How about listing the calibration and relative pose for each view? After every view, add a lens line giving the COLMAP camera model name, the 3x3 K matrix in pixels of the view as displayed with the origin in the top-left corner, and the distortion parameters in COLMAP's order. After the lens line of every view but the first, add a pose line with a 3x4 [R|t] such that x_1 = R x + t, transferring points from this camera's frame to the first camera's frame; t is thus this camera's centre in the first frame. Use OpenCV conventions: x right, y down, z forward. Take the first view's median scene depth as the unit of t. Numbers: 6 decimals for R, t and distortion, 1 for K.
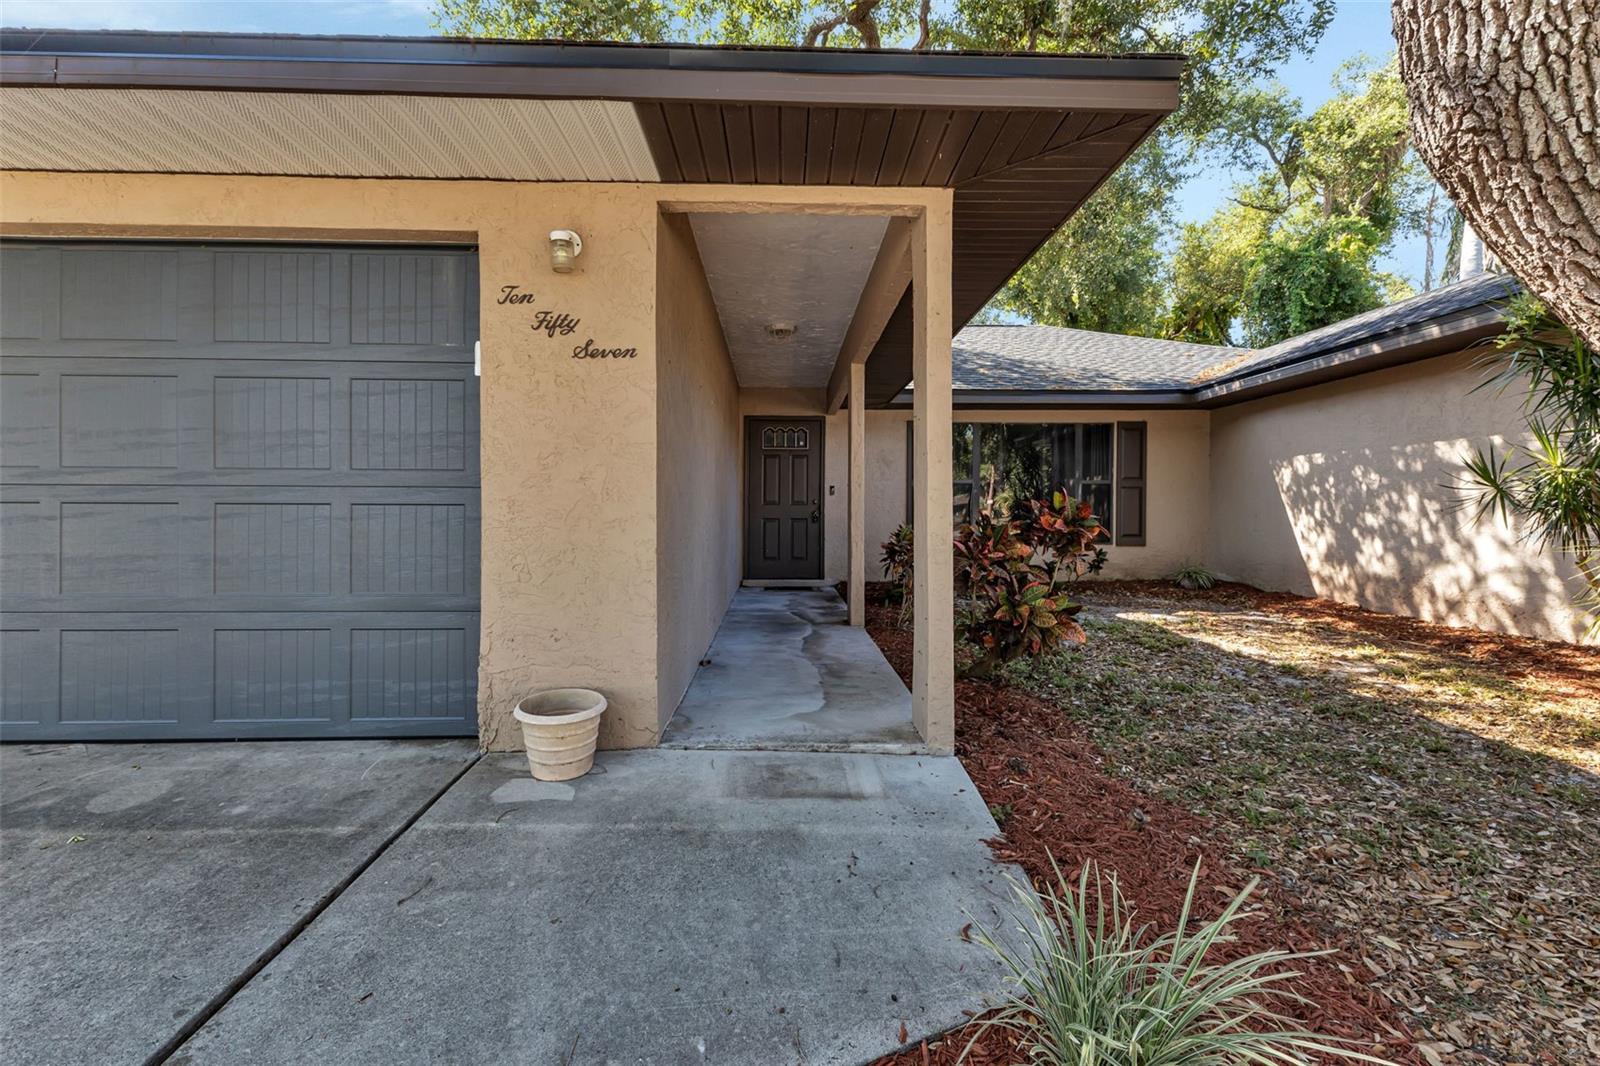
lens RADIAL K [[732.0, 0, 804.0], [0, 732.0, 516.1], [0, 0, 1]] dist [0.017017, -0.000482]
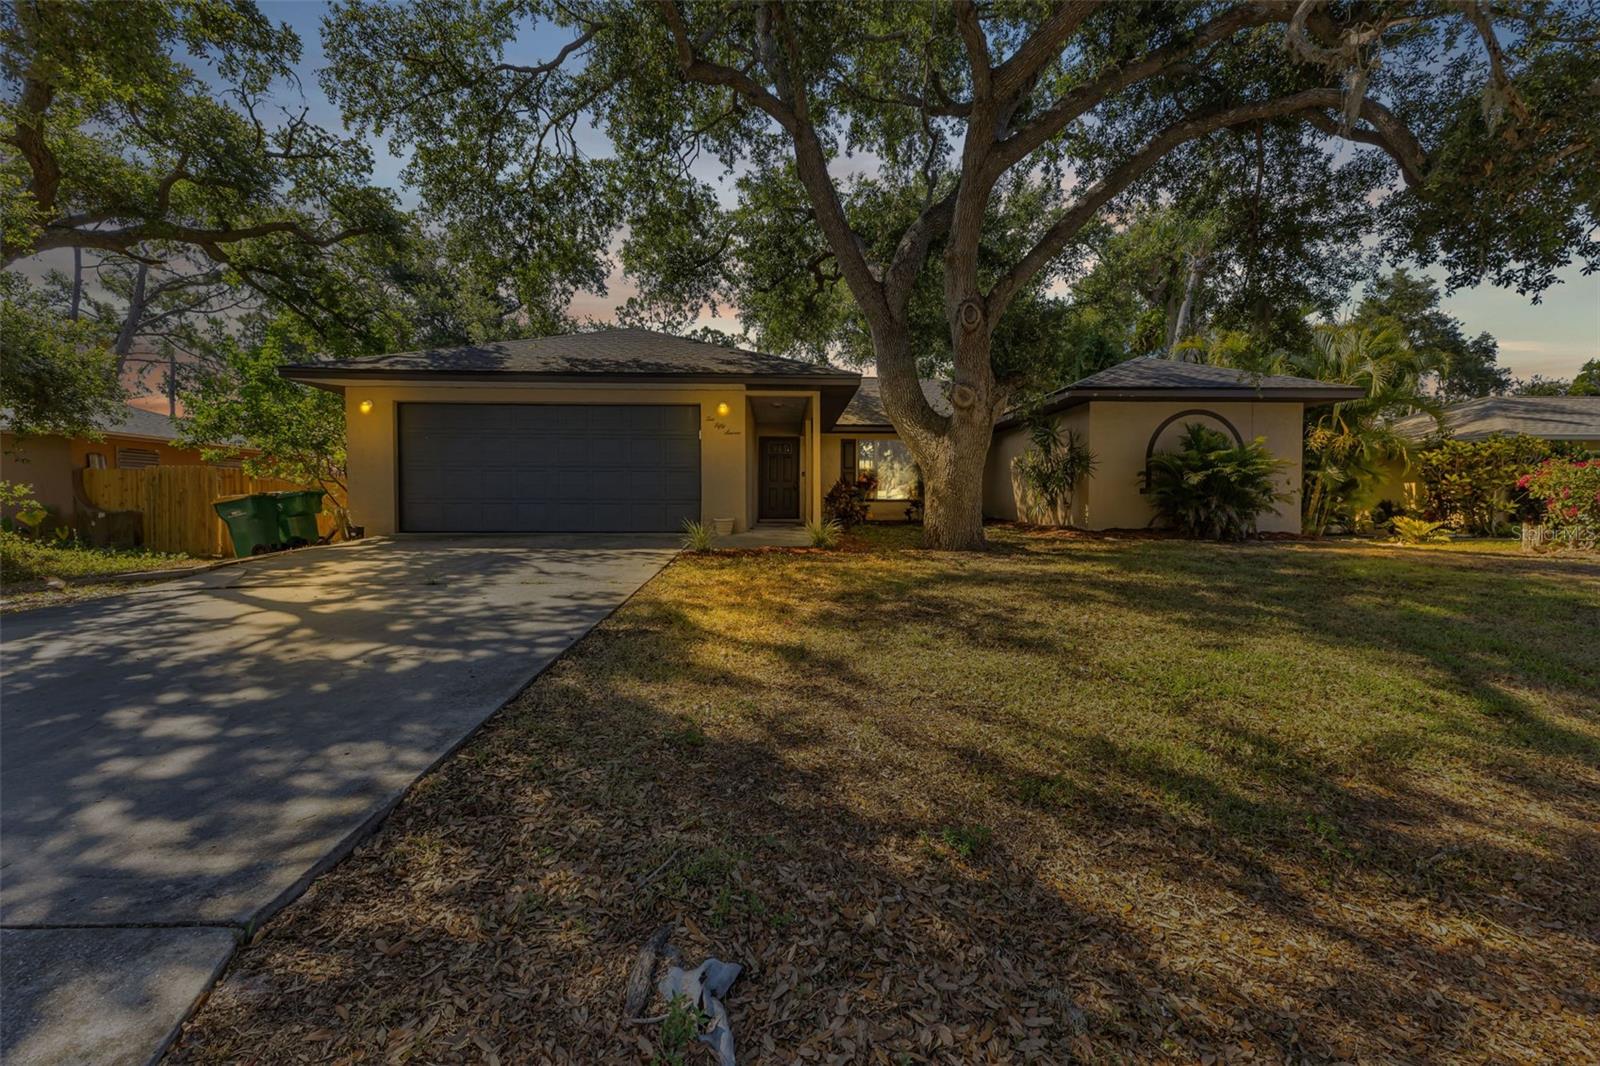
lens RADIAL K [[732.0, 0, 804.0], [0, 732.0, 516.1], [0, 0, 1]] dist [0.017017, -0.000482]
pose [[0.999956, -0.009112, 0.002094, 0.048193], [0.009106, 0.999954, 0.003136, 0.103034], [-0.002122, -0.003117, 0.999993, -1.399977]]
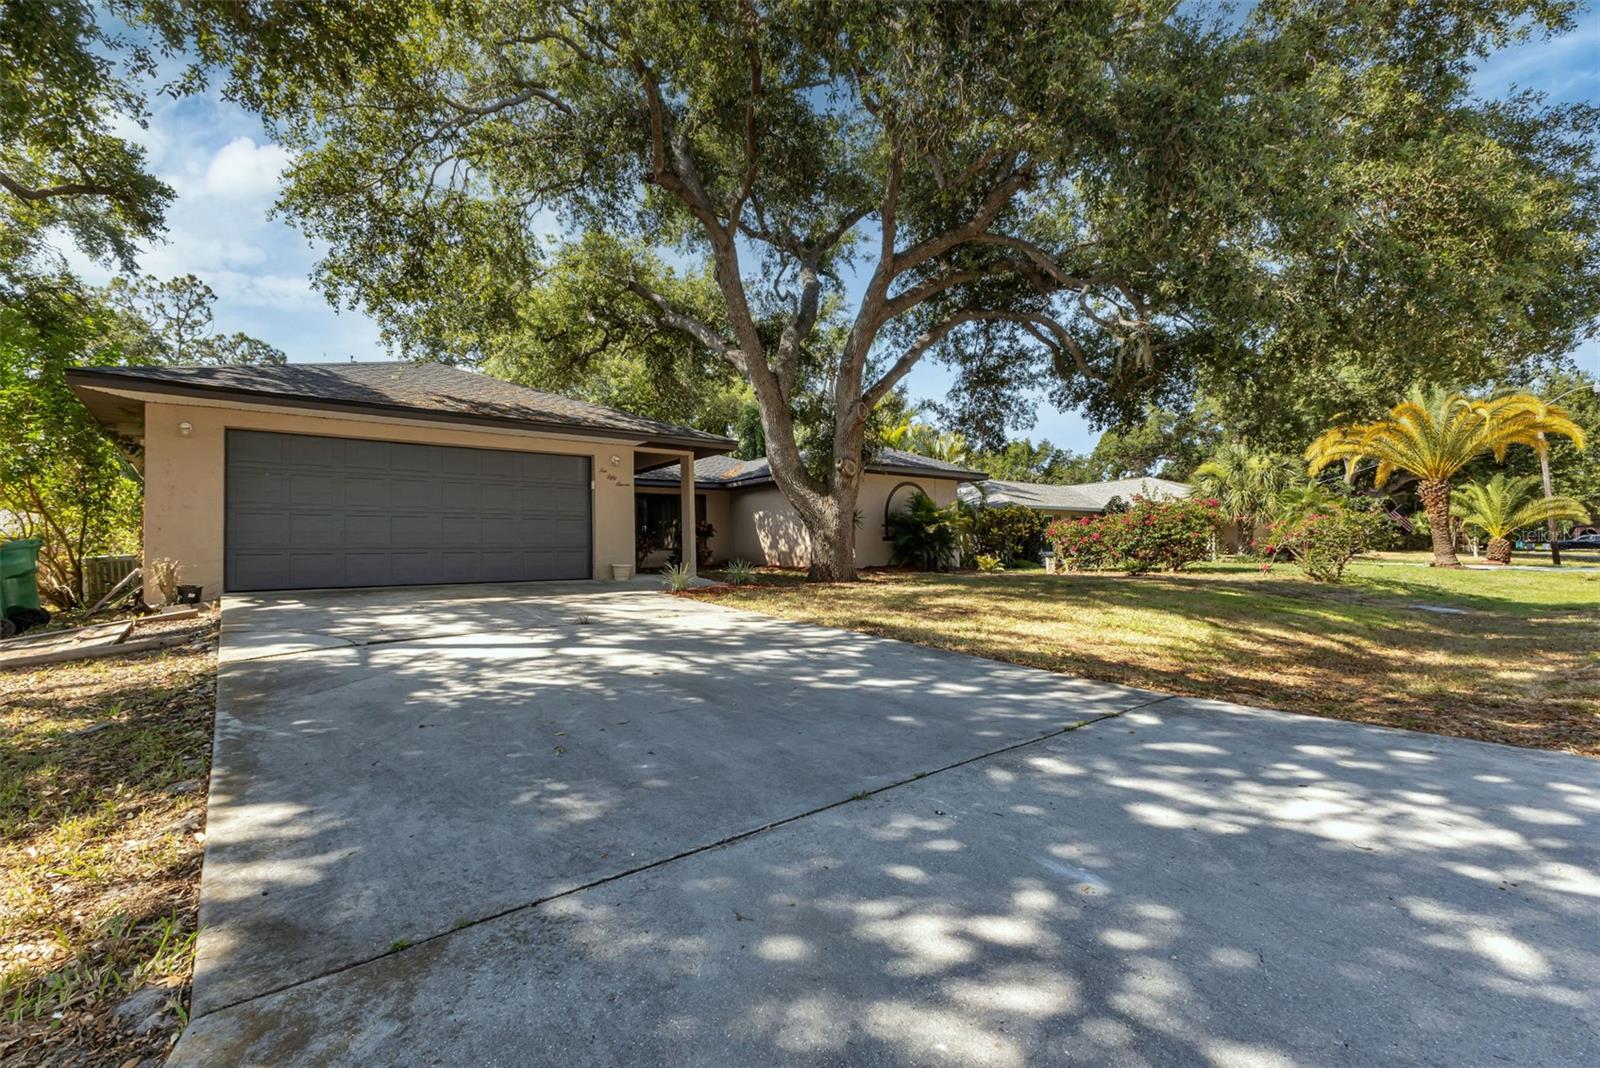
lens RADIAL K [[752.5, 0, 820.8], [0, 752.5, 535.4], [0, 0, 1]] dist [0.016652, -0.000152]
pose [[0.789886, -0.005131, 0.613232, -0.967554], [0.028593, 0.999186, -0.028469, 0.110397], [-0.612587, 0.040021, 0.789389, -1.498544]]
